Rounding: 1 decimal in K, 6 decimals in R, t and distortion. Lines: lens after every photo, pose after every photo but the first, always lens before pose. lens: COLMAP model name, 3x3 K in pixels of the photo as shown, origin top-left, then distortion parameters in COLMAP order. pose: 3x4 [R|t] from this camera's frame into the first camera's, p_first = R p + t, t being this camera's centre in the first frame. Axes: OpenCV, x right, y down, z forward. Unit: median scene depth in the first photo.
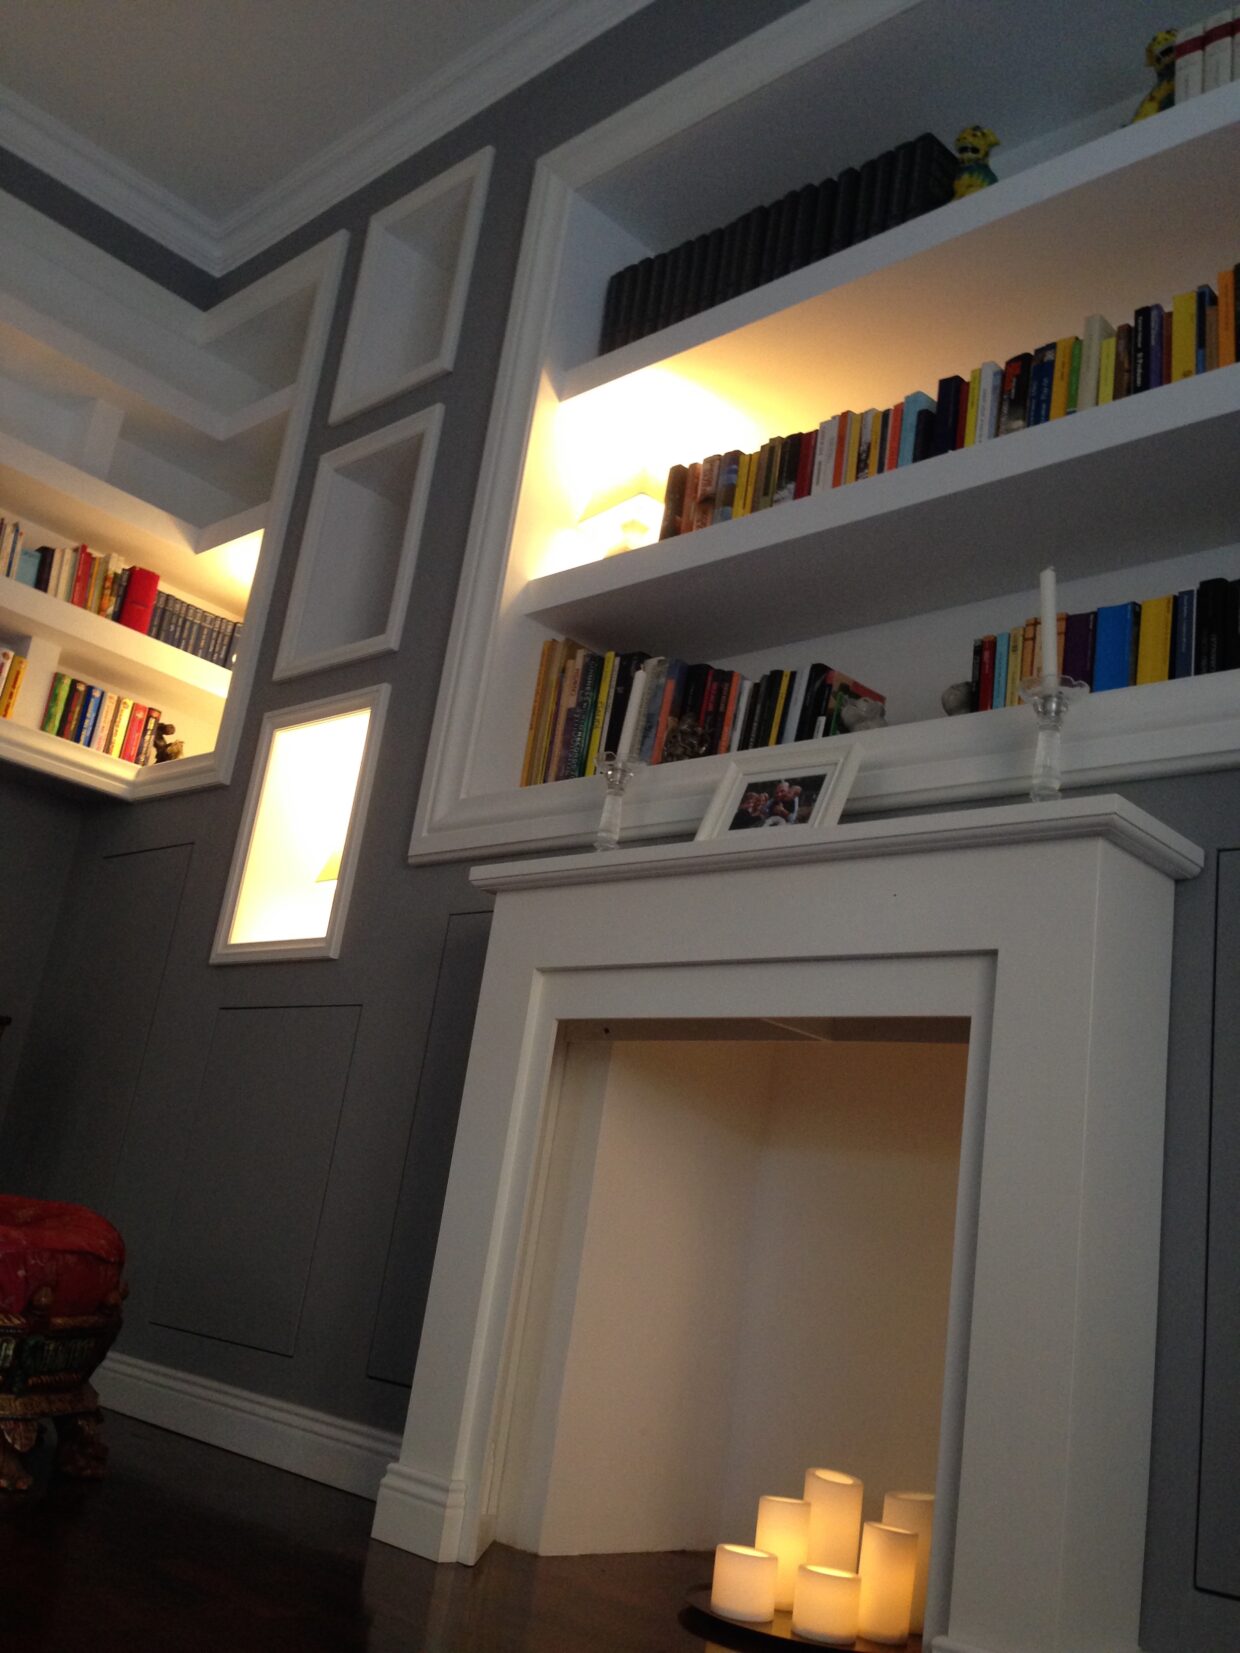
lens RADIAL K [[1505.2, 0, 632.4], [0, 1505.2, 821.9], [0, 0, 1]] dist [0.140661, -0.256143]
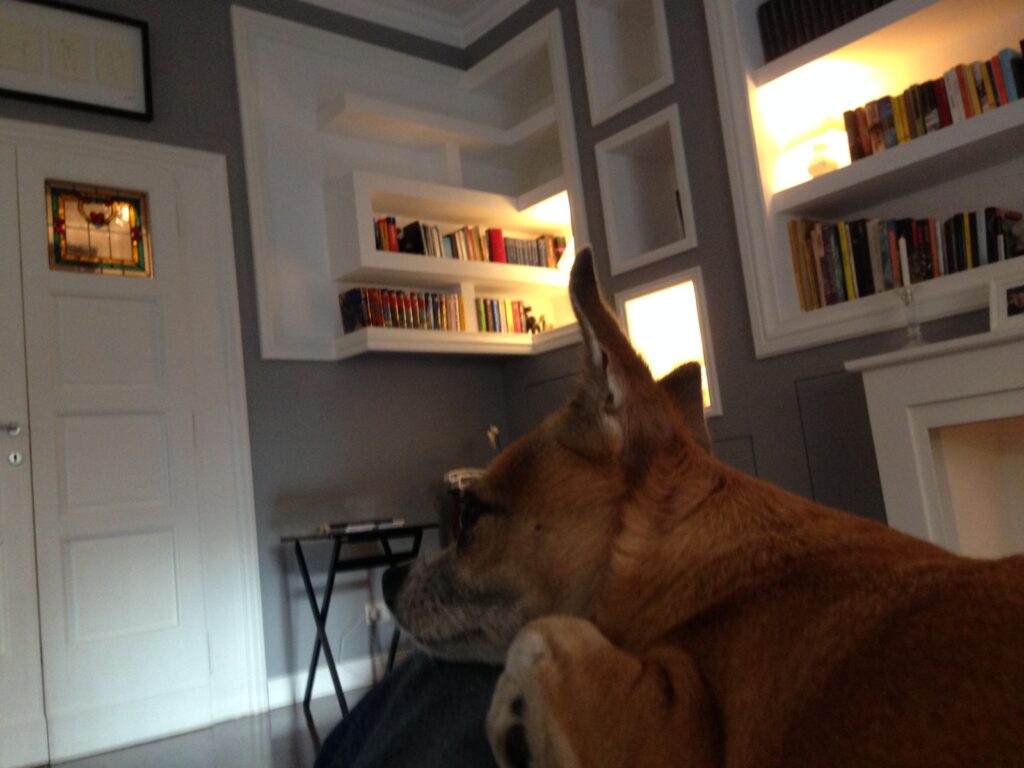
lens RADIAL K [[932.5, 0, 512.0], [0, 932.5, 384.0], [0, 0, 1]] dist [0.140661, -0.256143]
pose [[0.961494, -0.264240, -0.075543, -0.331232], [0.272712, 0.951375, 0.143229, -0.180278], [0.034023, -0.158315, 0.986802, -0.176570]]
